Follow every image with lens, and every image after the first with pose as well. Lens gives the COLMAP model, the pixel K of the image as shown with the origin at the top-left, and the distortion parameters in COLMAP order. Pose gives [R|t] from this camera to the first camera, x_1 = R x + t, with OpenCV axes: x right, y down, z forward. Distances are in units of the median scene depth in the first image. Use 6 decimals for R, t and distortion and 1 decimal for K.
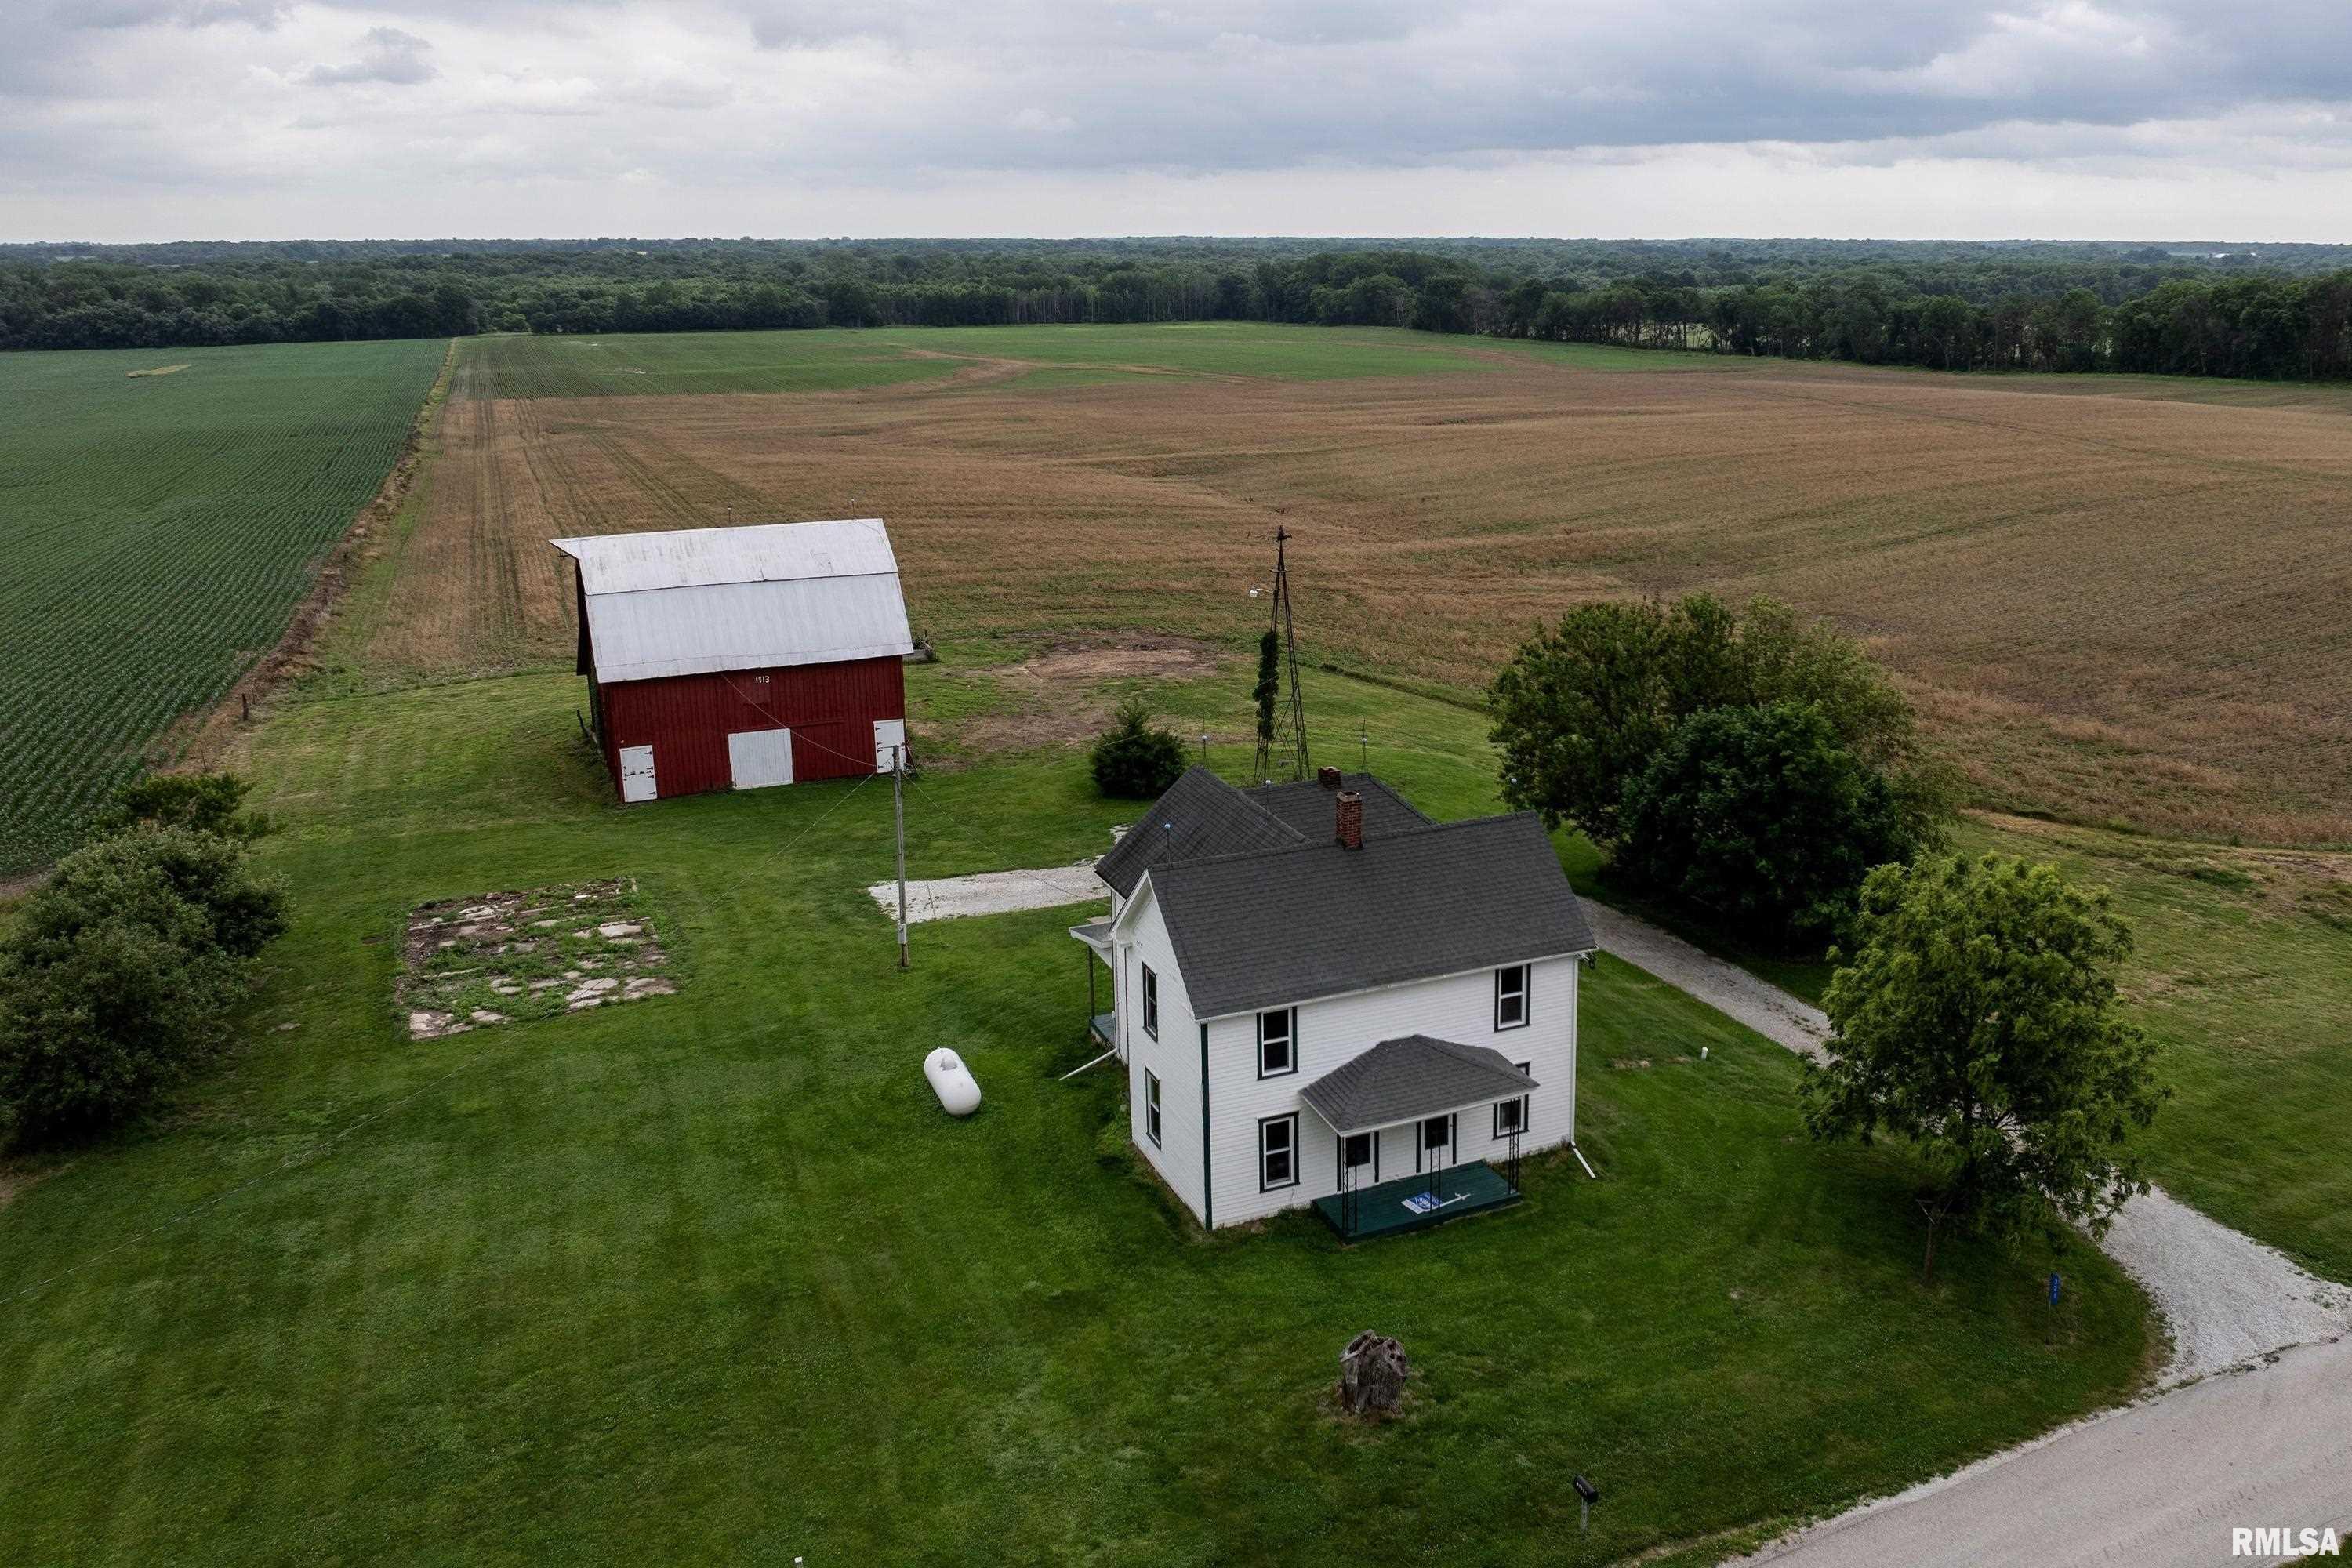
lens RADIAL K [[1930.8, 0, 1383.2], [0, 1930.8, 710.7], [0, 0, 1]] dist [-0.041905, 0.008265]
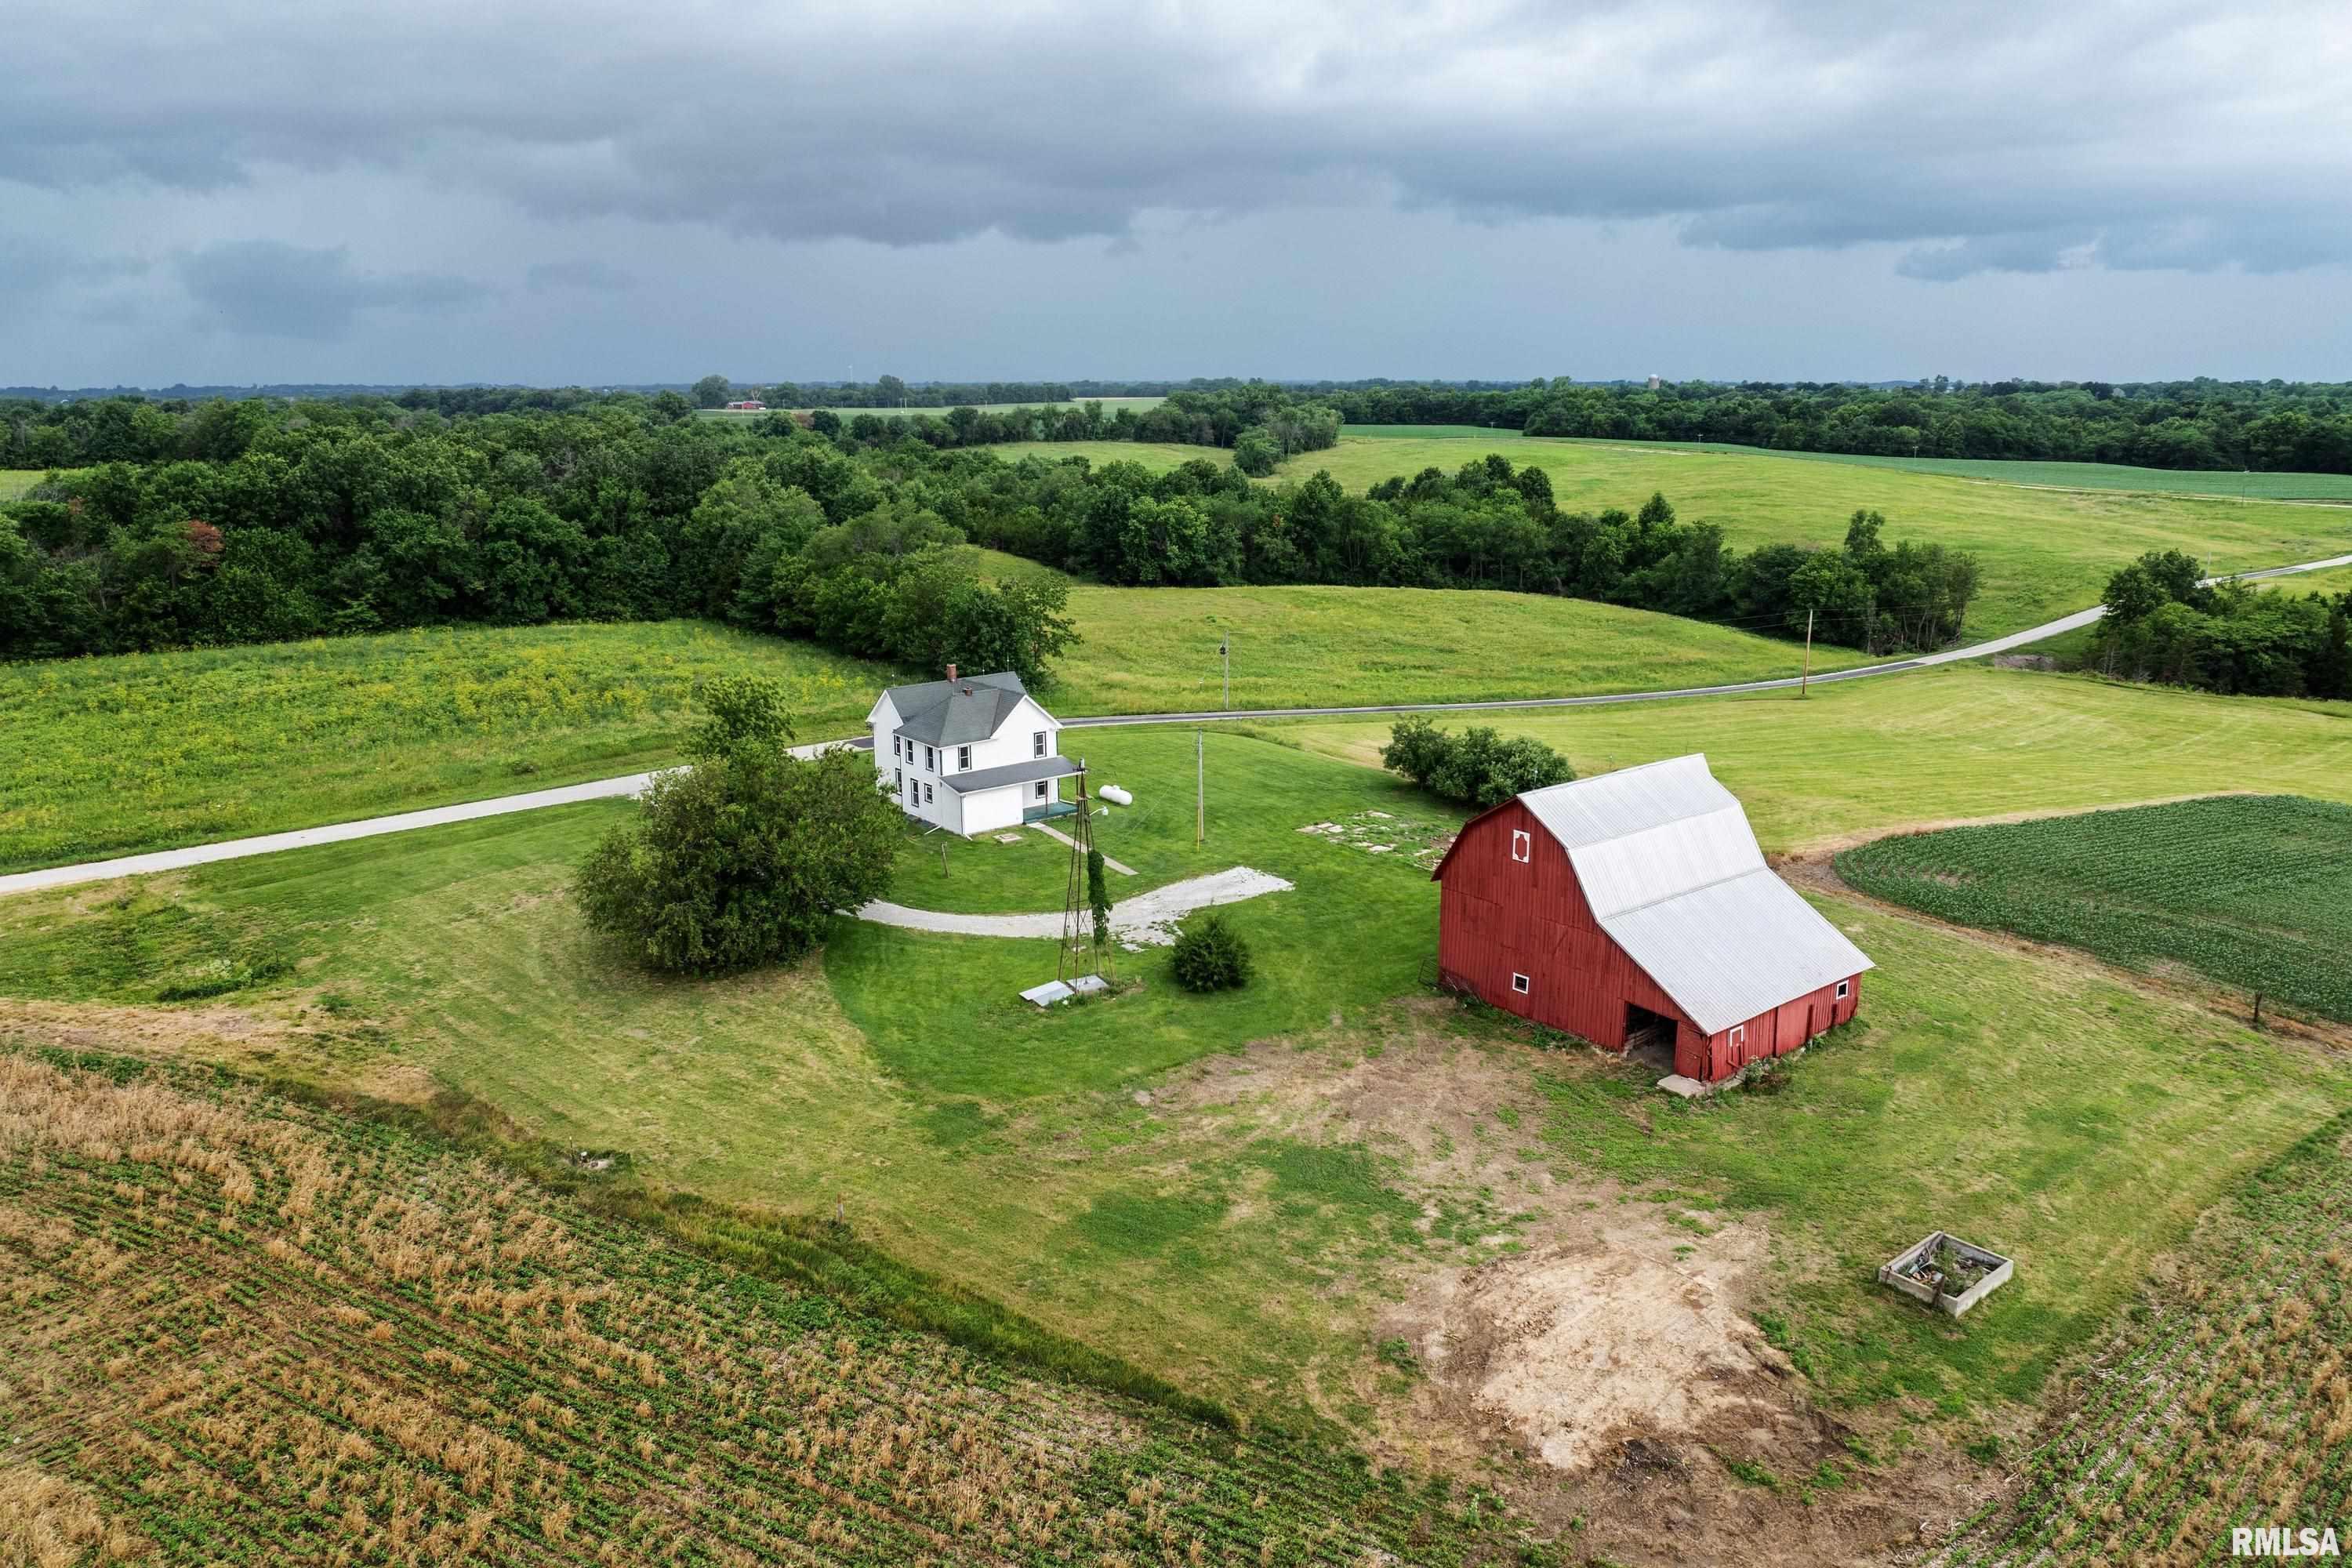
lens RADIAL K [[1658.4, 0, 1190.4], [0, 1658.4, 764.1], [0, 0, 1]] dist [-0.036136, -0.001022]
pose [[-0.976678, 0.053187, -0.208017, 0.109004], [-0.045917, 0.894677, 0.444347, -0.653471], [0.209741, 0.443535, -0.871370, 2.283913]]
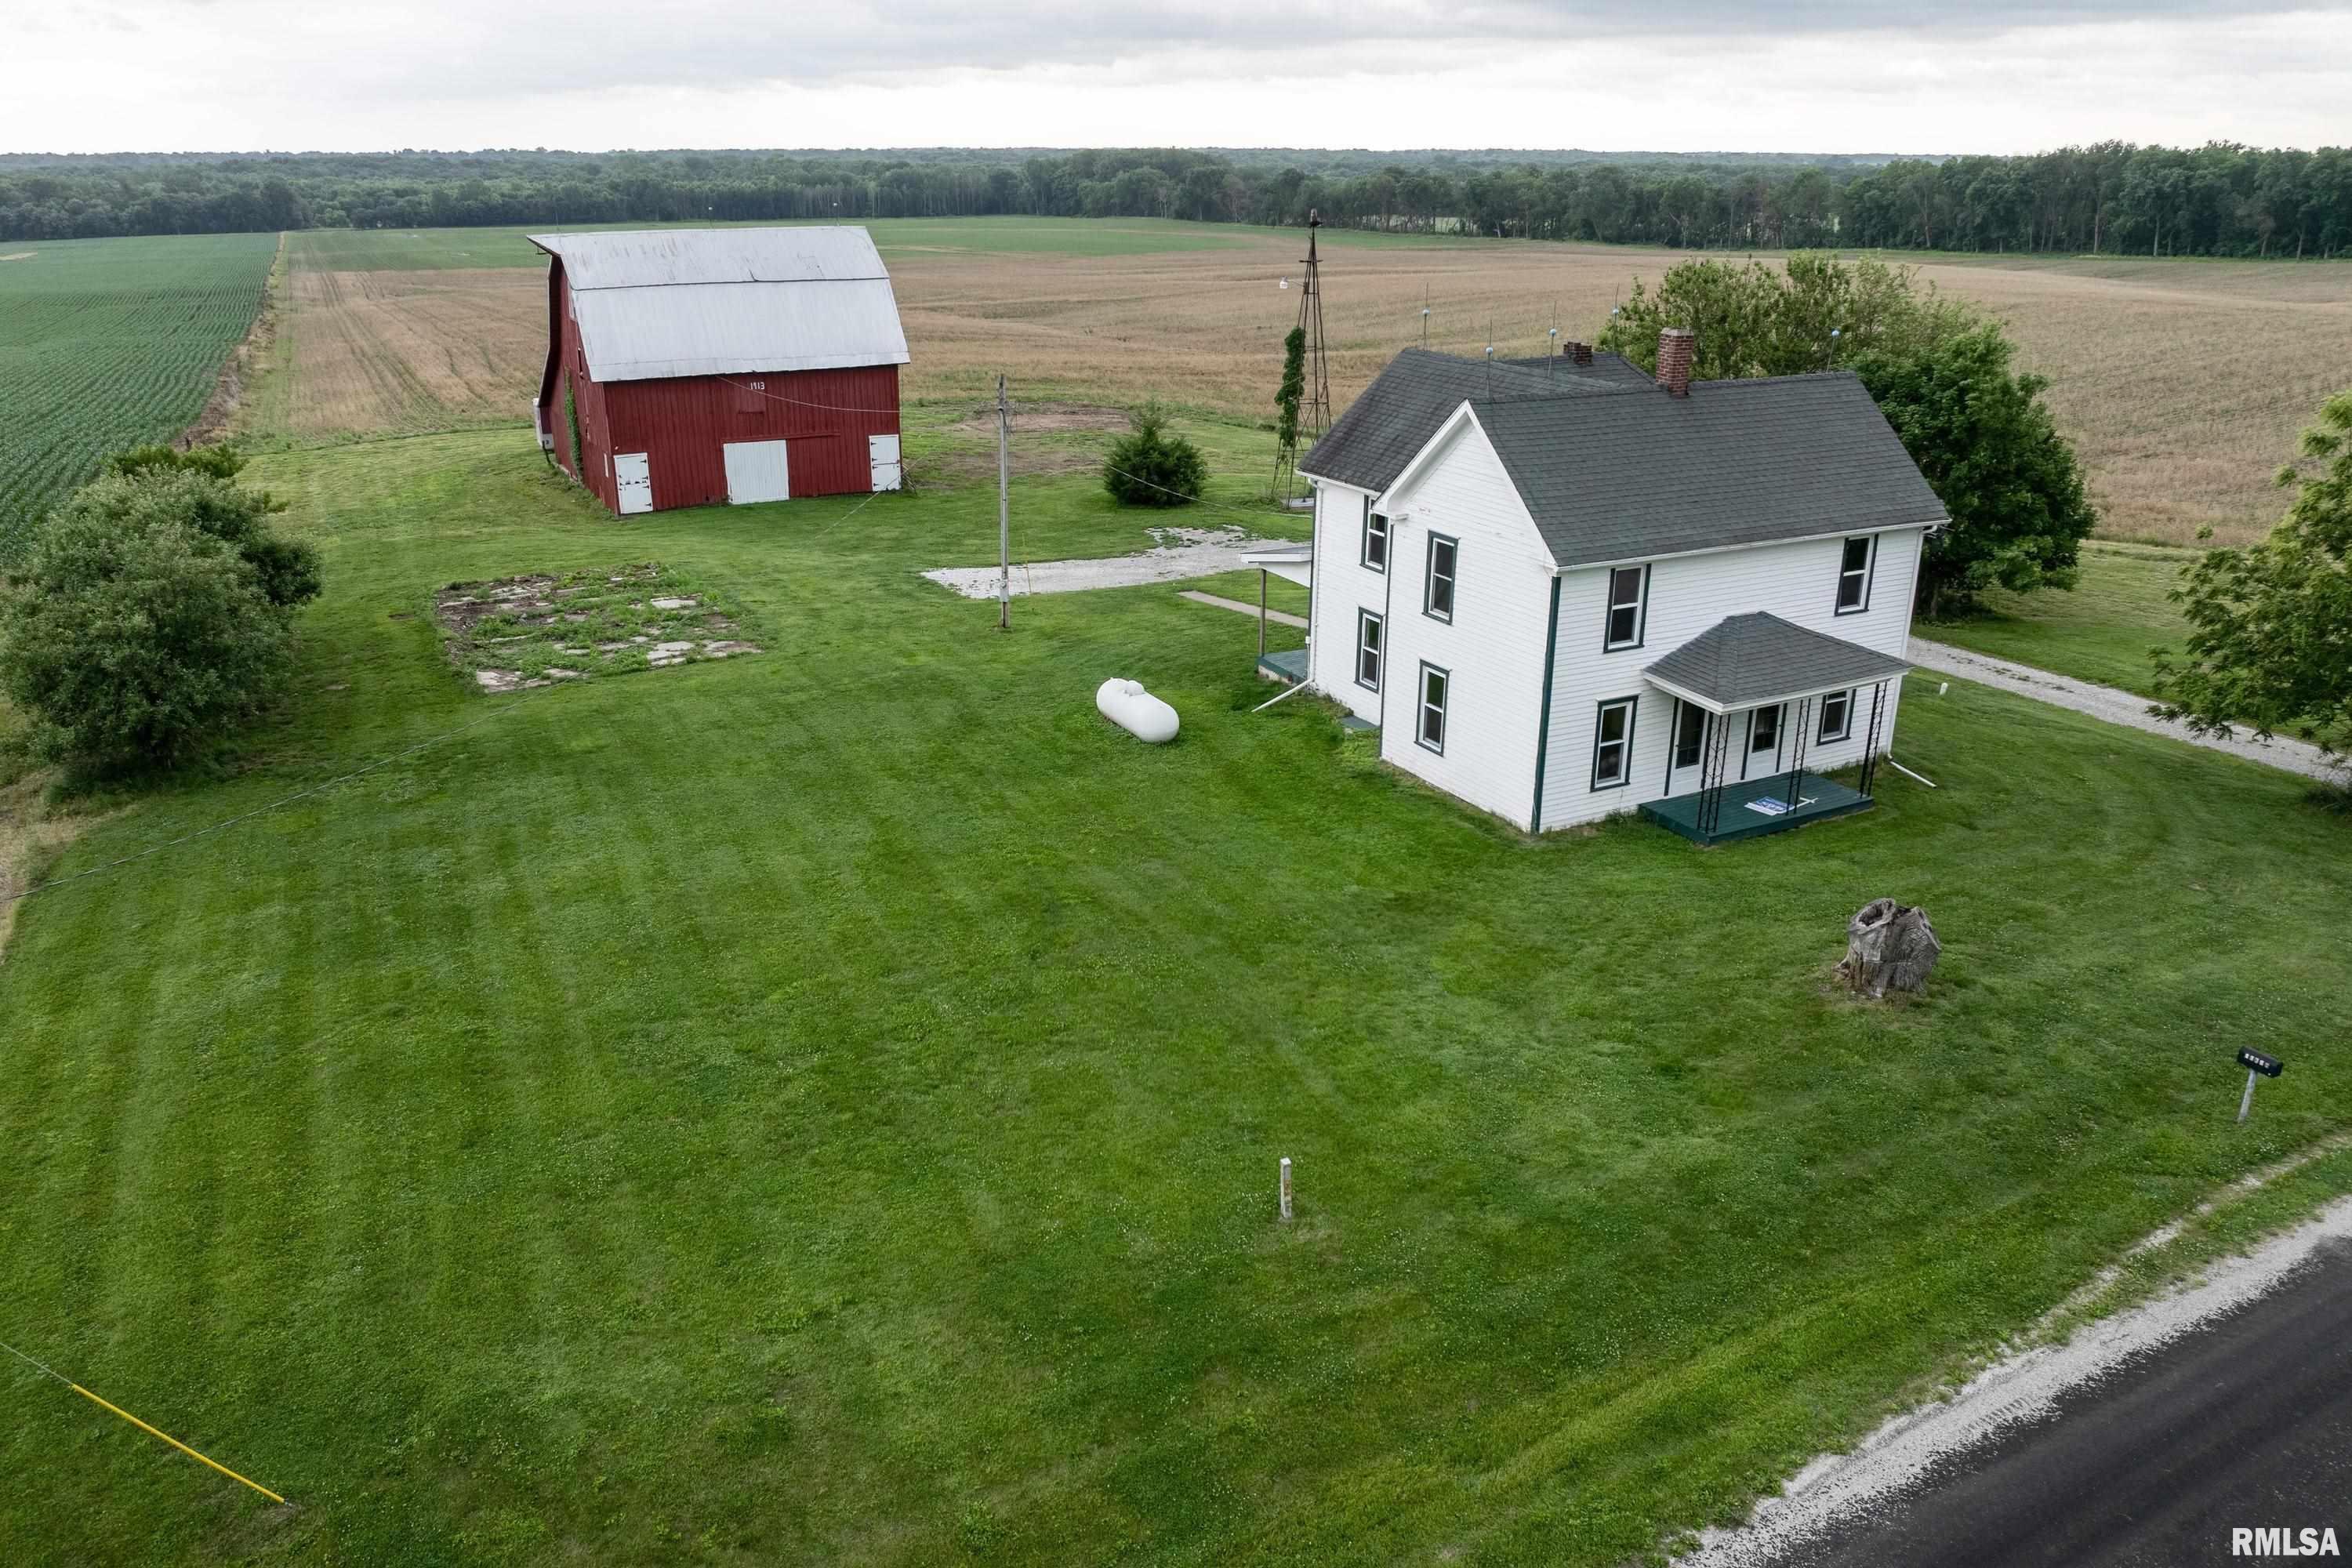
lens RADIAL K [[1717.6, 0, 1151.9], [0, 1717.6, 790.5], [0, 0, 1]] dist [-0.035096, -0.005599]
pose [[0.999888, -0.005809, 0.013822, -0.176750], [0.004155, 0.993141, 0.116845, 0.106150], [-0.014406, -0.116774, 0.993054, 0.167152]]
